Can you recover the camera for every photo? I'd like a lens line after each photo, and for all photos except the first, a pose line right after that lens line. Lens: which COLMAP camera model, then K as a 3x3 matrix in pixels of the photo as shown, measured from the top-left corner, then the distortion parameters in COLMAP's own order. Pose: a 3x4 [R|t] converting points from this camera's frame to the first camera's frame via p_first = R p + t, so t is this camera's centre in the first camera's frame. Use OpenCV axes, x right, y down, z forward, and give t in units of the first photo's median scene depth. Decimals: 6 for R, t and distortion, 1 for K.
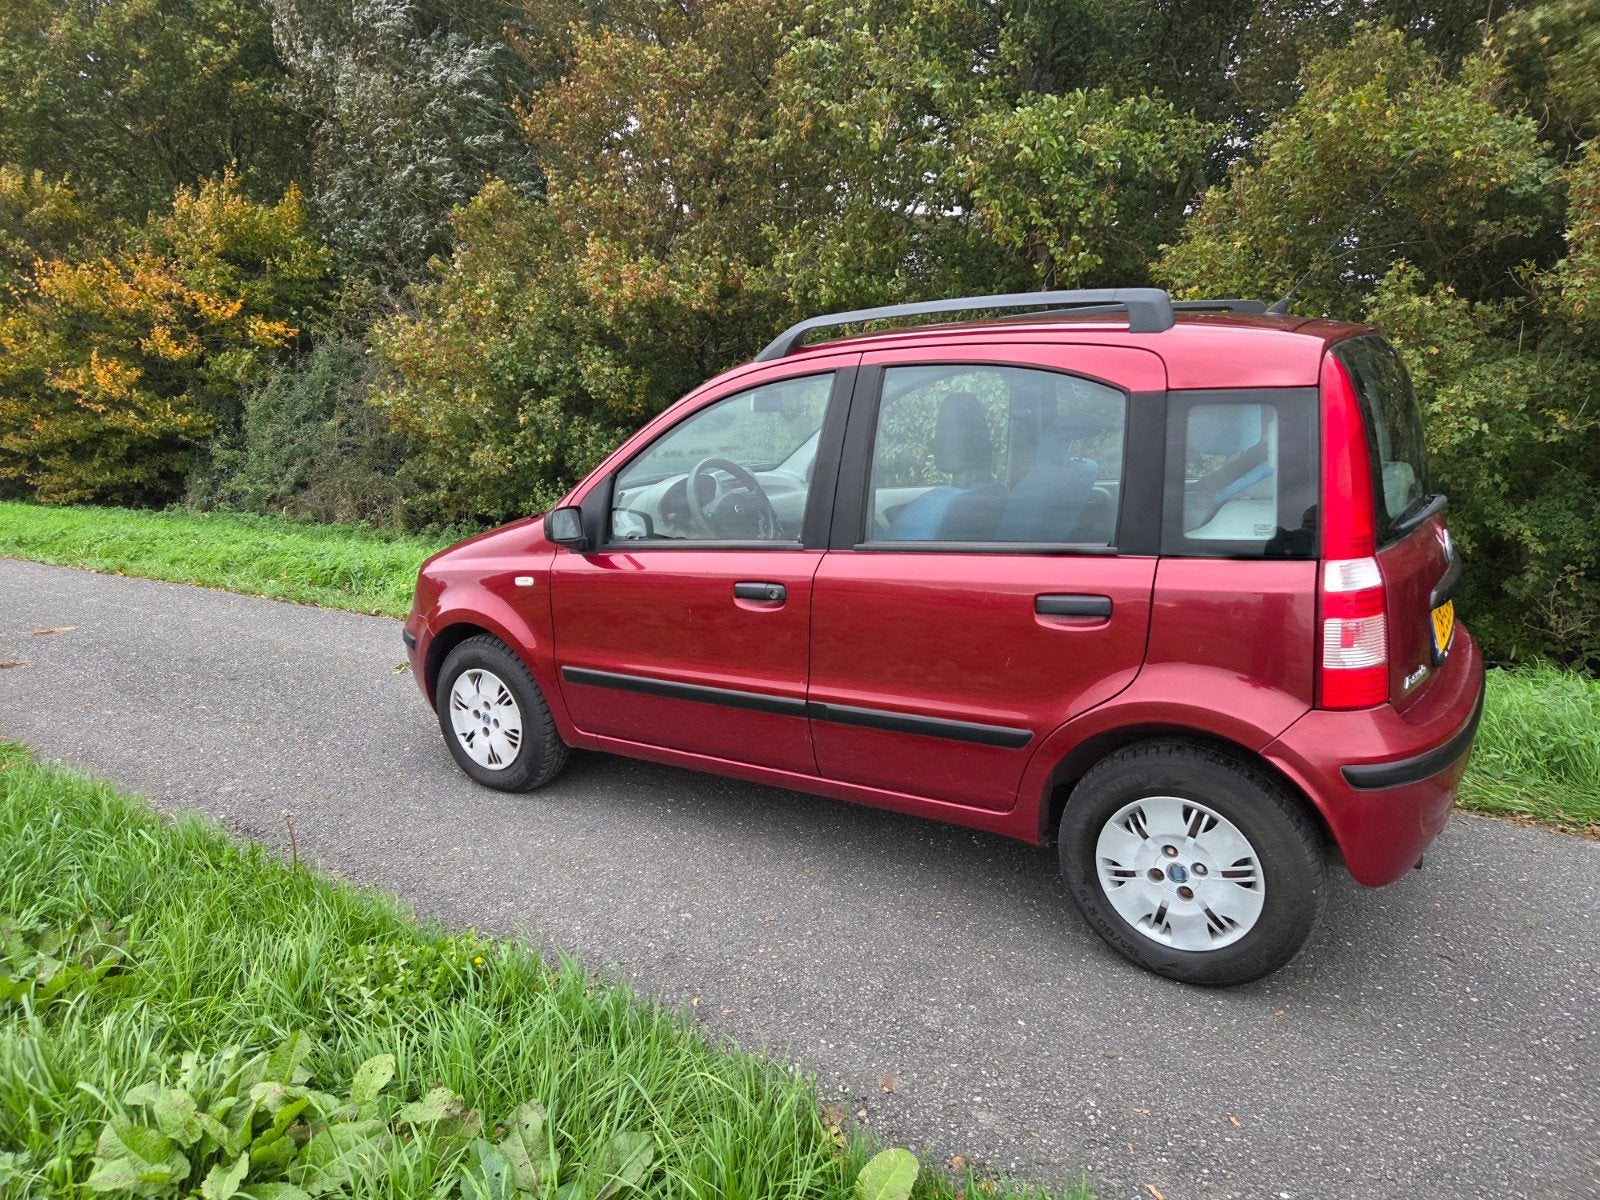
lens RADIAL K [[1080.0, 0, 800.0], [0, 1080.0, 600.0], [0, 0, 1]] dist [0.038376, 0.001108]
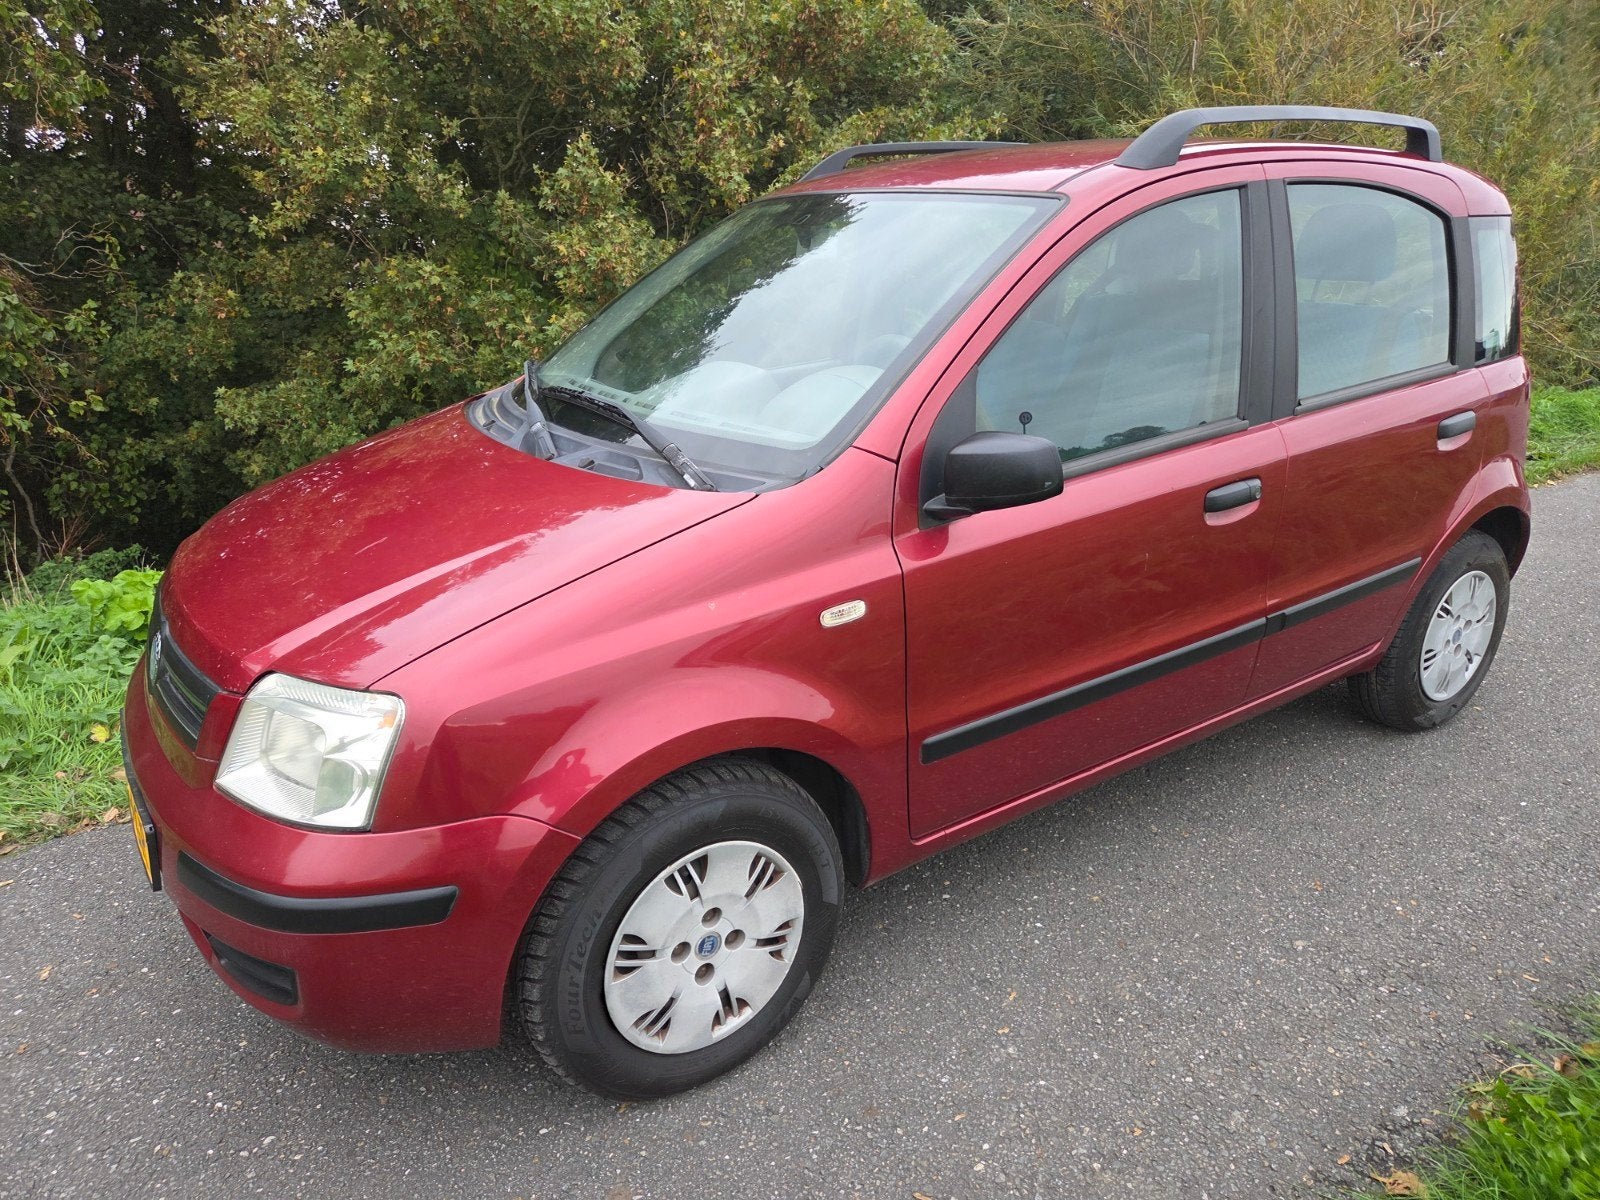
lens RADIAL K [[1080.0, 0, 800.0], [0, 1080.0, 600.0], [0, 0, 1]] dist [0.038376, 0.001108]
pose [[0.386034, -0.268694, 0.882486, -0.684023], [0.206217, 0.957567, 0.201347, -0.124069], [-0.899140, 0.104257, 0.425062, 0.799894]]
